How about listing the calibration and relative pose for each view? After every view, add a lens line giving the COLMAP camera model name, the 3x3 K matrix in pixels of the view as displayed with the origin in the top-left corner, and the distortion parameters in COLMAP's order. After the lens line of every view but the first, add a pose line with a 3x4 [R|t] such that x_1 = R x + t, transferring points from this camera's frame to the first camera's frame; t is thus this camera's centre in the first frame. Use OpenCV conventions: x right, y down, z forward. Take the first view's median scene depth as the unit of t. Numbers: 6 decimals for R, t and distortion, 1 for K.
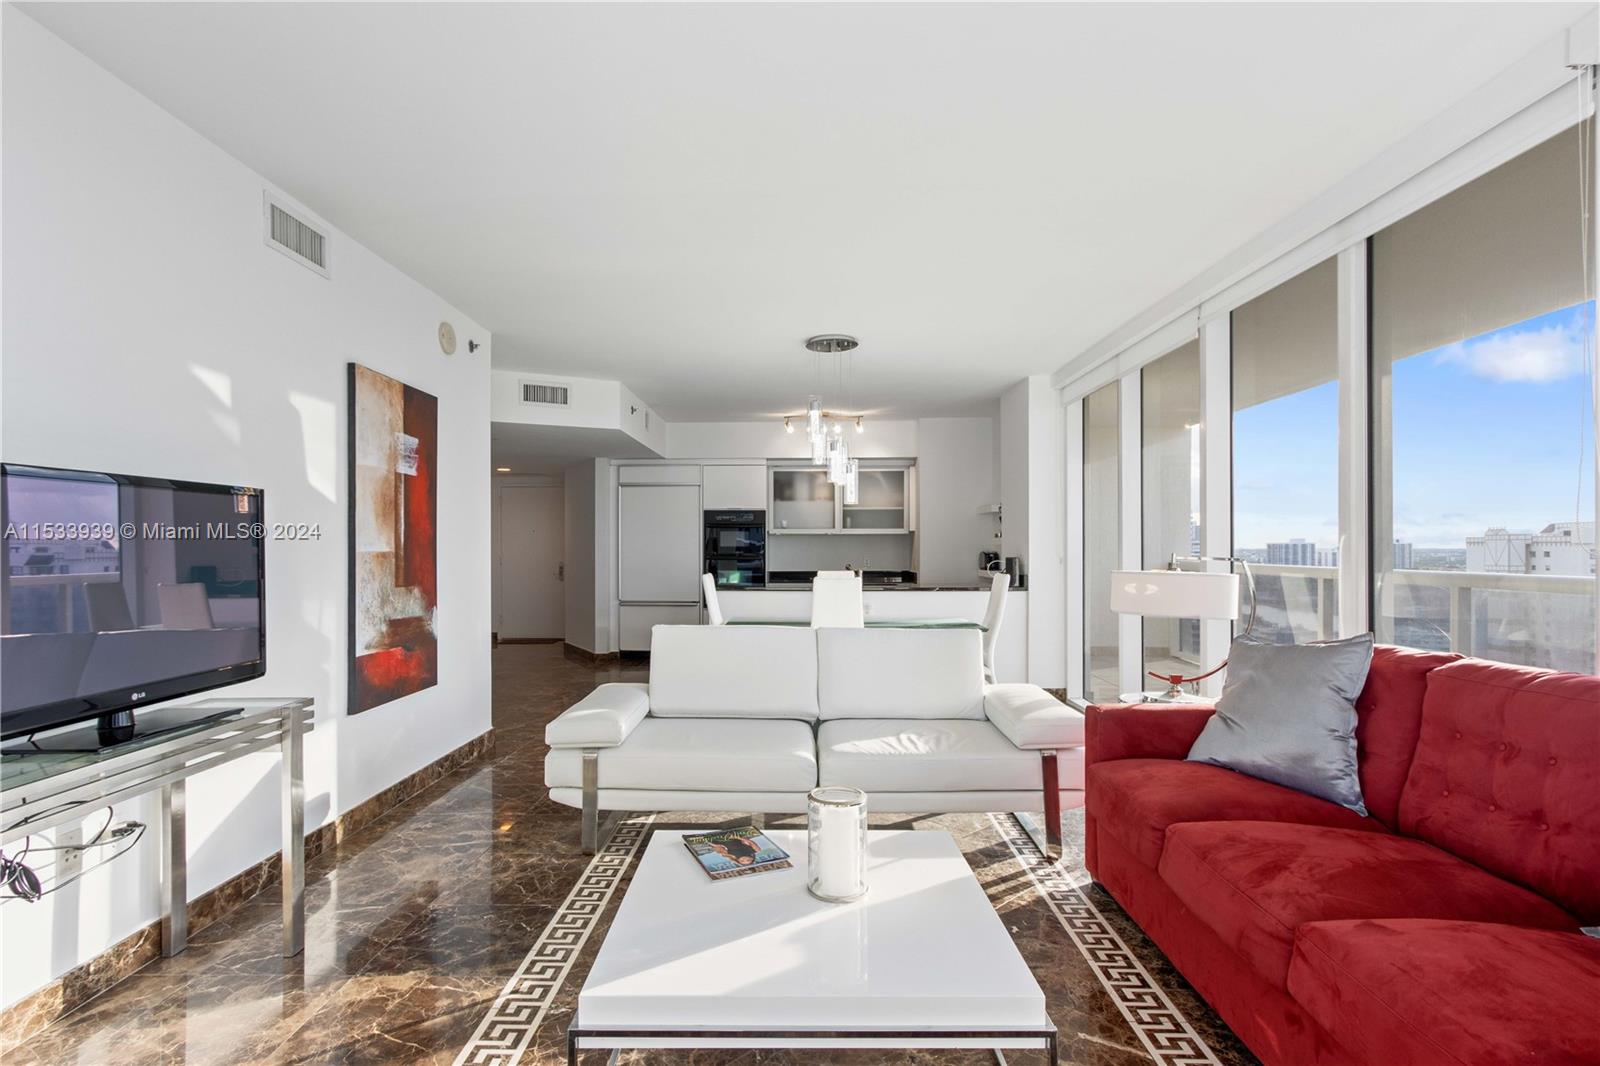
lens RADIAL K [[798.1, 0, 776.1], [0, 798.1, 550.3], [0, 0, 1]] dist [0.003069, 0.000691]
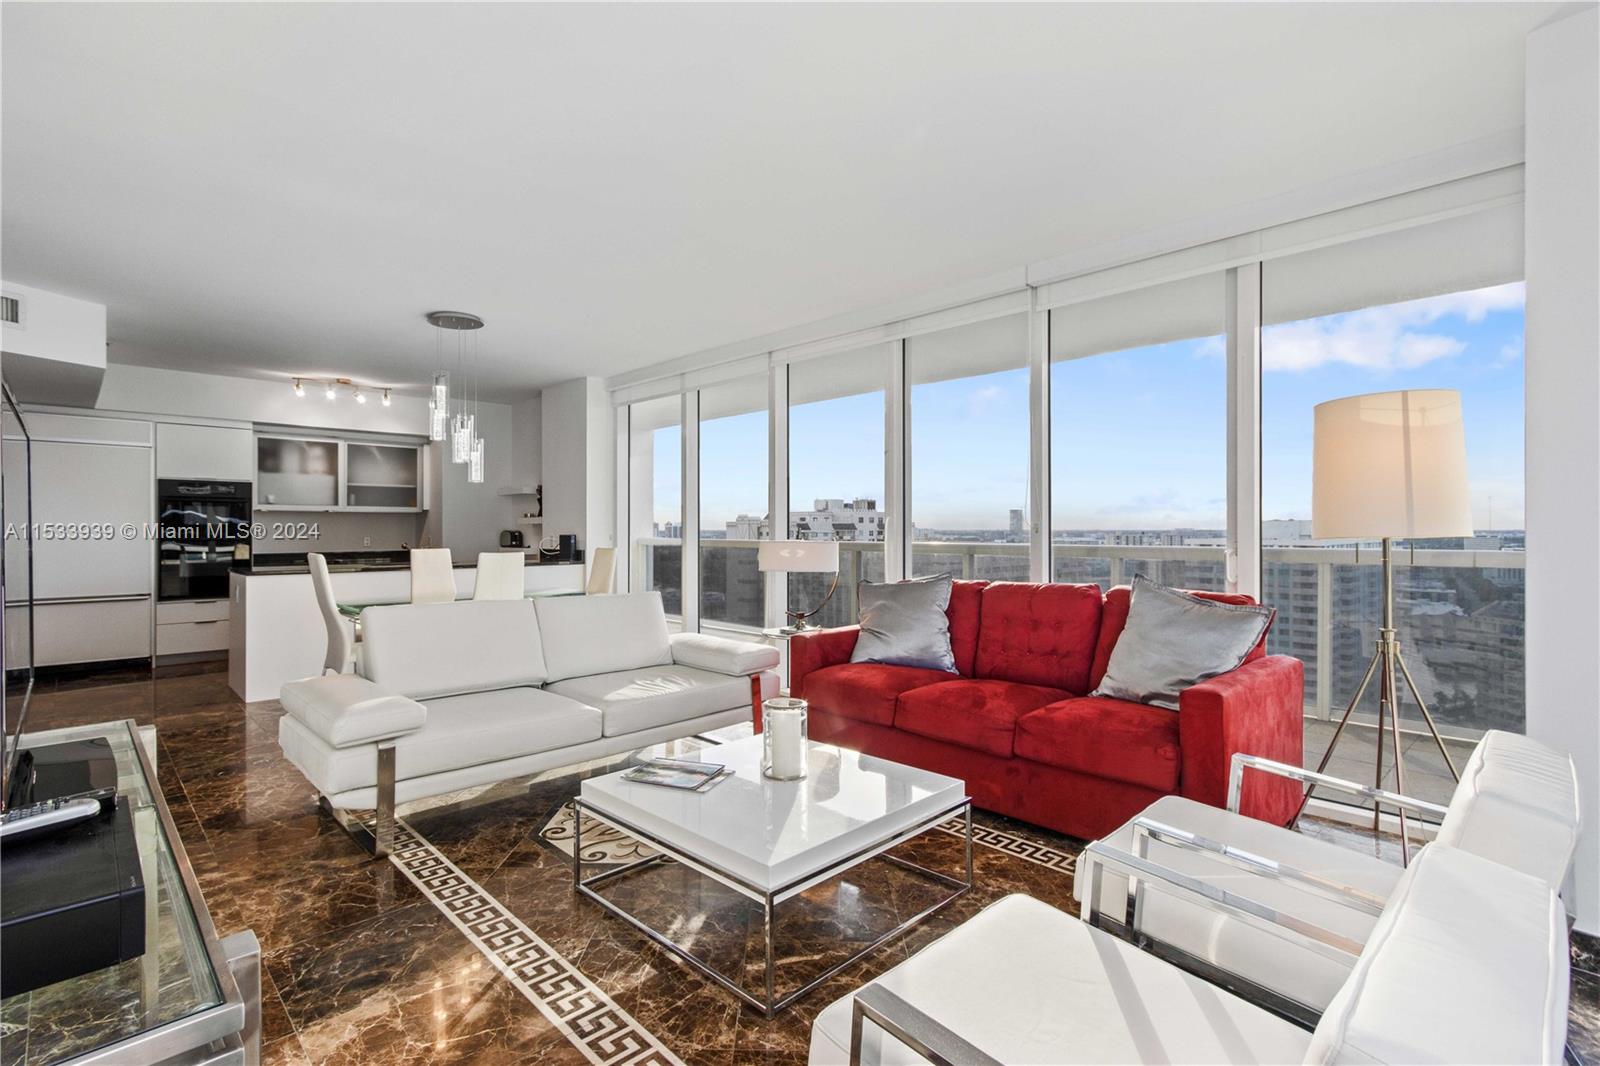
lens RADIAL K [[756.0, 0, 787.1], [0, 756.0, 534.7], [0, 0, 1]] dist [0.011724, 0.000300]
pose [[0.705173, -0.004670, 0.709020, -0.569671], [0.001961, 0.999987, 0.004636, 0.009531], [-0.709033, -0.001879, 0.705173, 0.063237]]
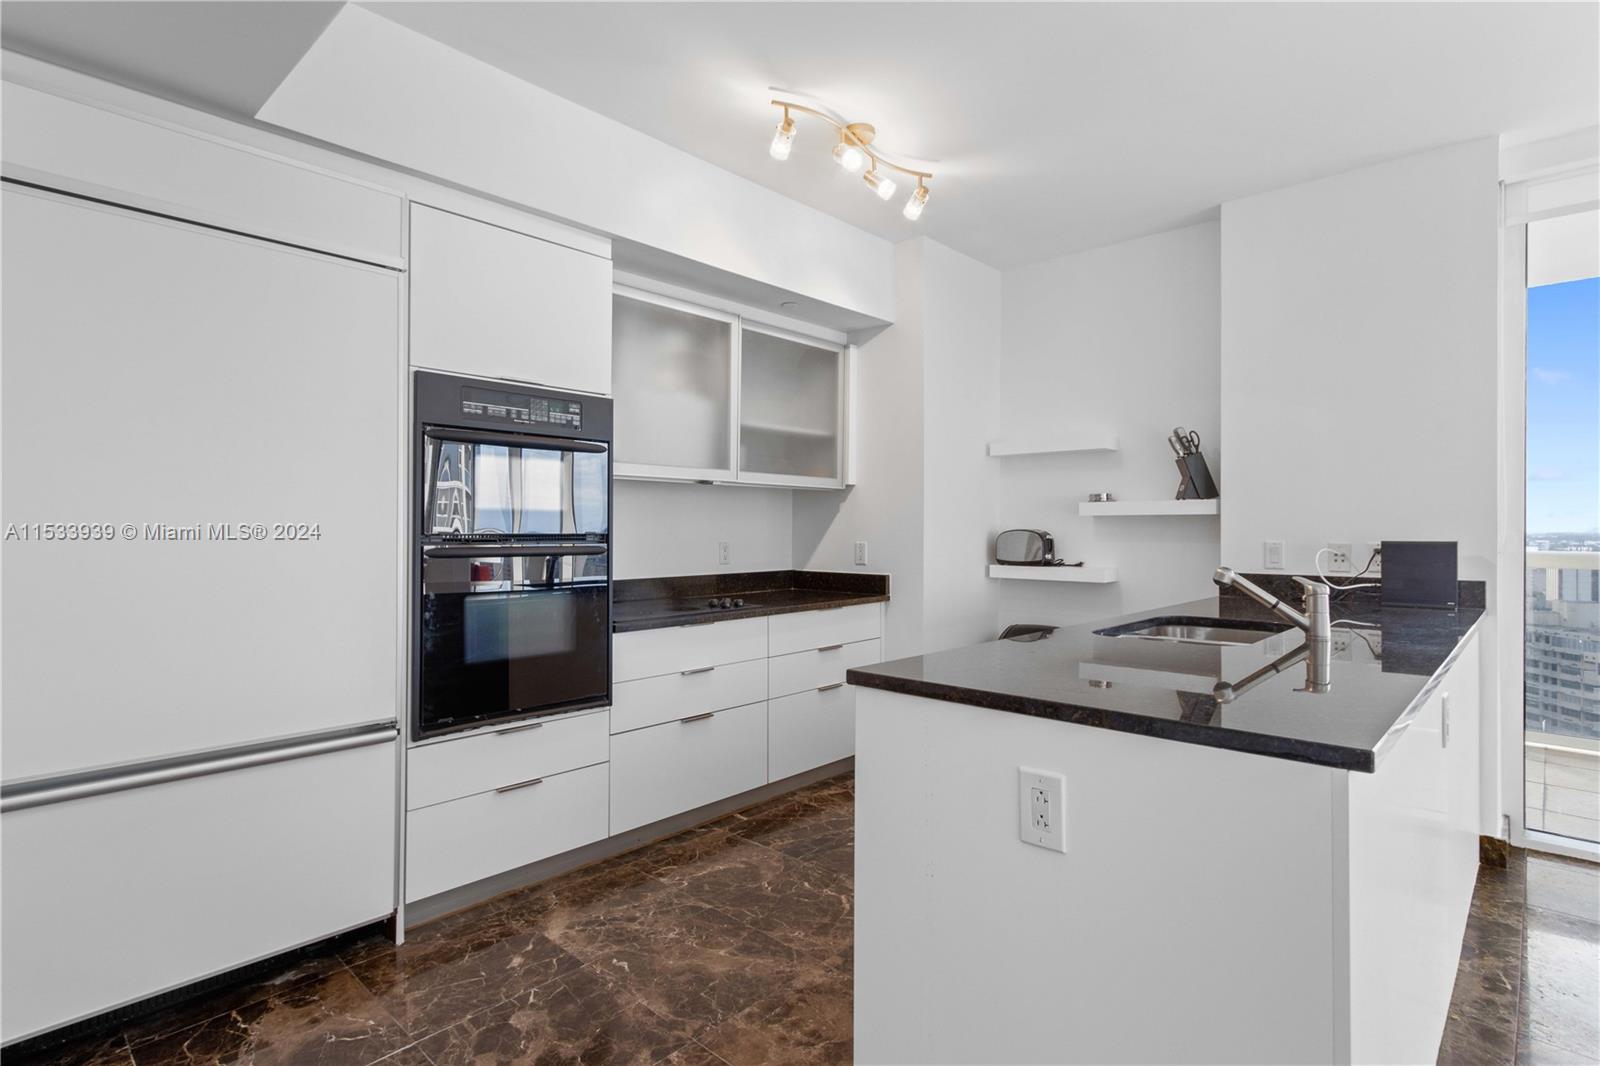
lens RADIAL K [[799.5, 0, 772.6], [0, 799.5, 513.1], [0, 0, 1]] dist [0.004893, 0.000804]
pose [[0.660790, 0.018310, 0.750347, -0.646713], [-0.003754, 0.999771, -0.021091, 0.007208], [-0.750561, 0.011120, 0.660707, 2.285210]]
